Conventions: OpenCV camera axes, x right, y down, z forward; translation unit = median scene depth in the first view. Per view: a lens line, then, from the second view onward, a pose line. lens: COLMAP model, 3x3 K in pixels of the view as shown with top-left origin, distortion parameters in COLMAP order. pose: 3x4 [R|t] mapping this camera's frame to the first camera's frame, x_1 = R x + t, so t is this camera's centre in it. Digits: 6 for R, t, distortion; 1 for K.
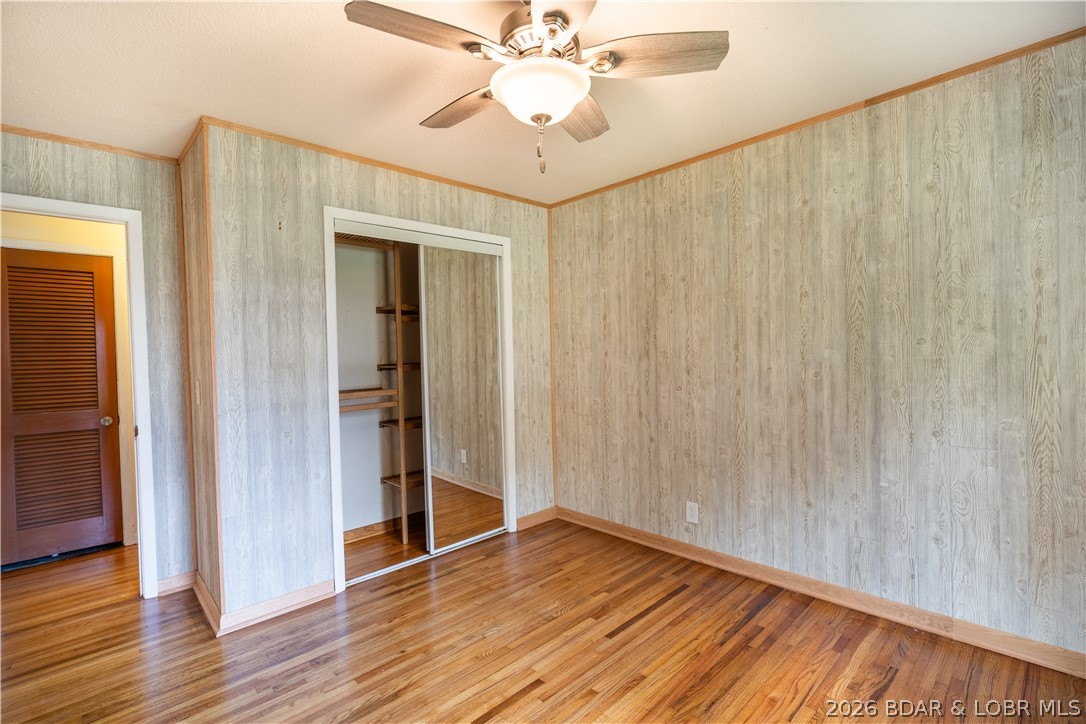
lens RADIAL K [[510.5, 0, 519.7], [0, 510.5, 356.2], [0, 0, 1]] dist [-0.001807, -0.000166]
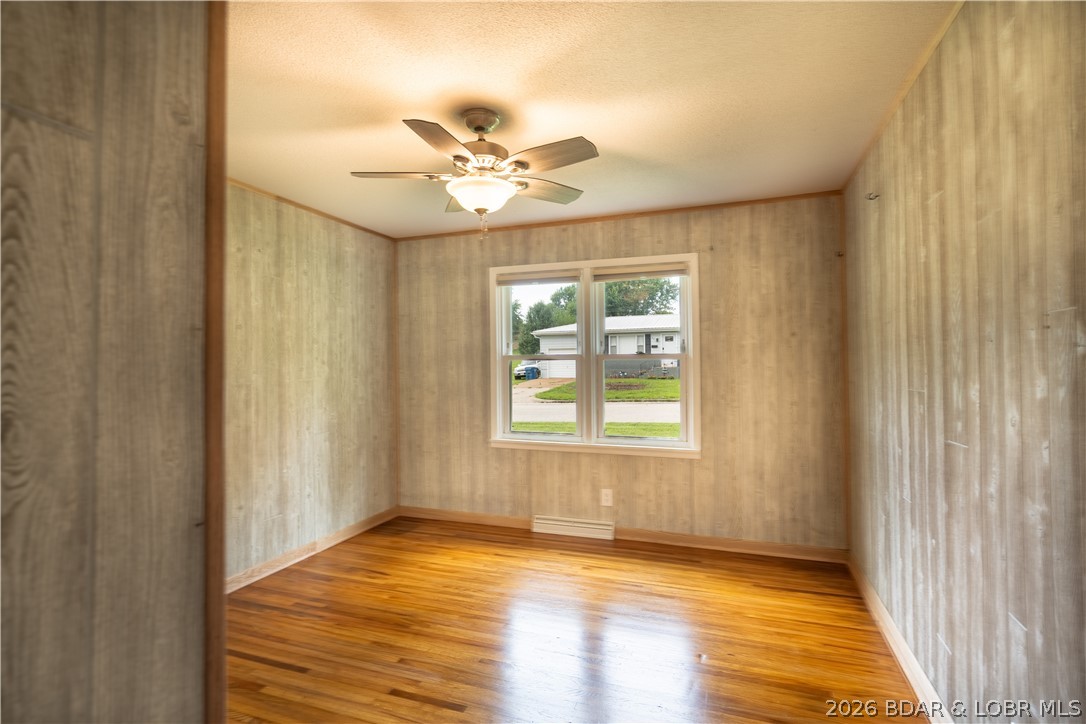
lens RADIAL K [[511.1, 0, 543.0], [0, 511.1, 362.0], [0, 0, 1]] dist [-0.002183, 0.000996]
pose [[-0.469483, 0.049099, 0.881575, -0.881575], [0.034165, 0.998715, -0.037429, 0.029723], [-0.882280, 0.012547, -0.470557, 1.039584]]
